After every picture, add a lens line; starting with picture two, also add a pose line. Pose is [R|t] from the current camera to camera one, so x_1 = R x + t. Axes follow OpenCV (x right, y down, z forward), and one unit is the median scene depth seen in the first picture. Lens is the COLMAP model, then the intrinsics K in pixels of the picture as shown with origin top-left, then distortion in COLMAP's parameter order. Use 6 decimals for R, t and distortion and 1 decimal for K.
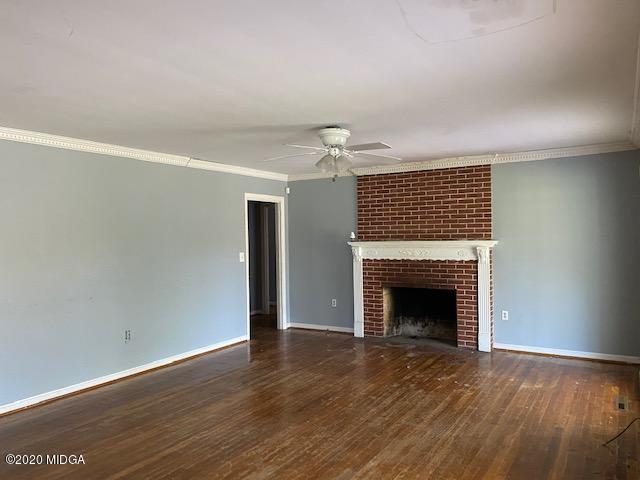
lens RADIAL K [[487.3, 0, 320.0], [0, 487.3, 240.0], [0, 0, 1]] dist [-0.005023, -0.000548]
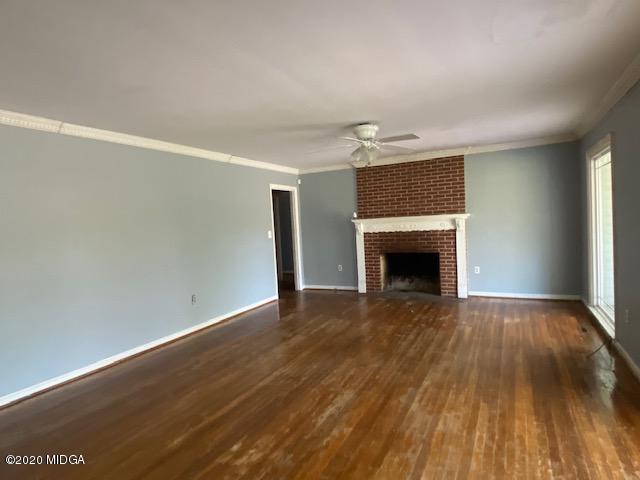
lens RADIAL K [[373.3, 0, 320.0], [0, 373.3, 240.0], [0, 0, 1]] dist [0.004844, 0.000274]
pose [[0.996429, -0.039869, 0.074432, -0.113803], [0.036888, 0.998478, 0.041009, 0.015447], [-0.075954, -0.038117, 0.996383, 0.024817]]
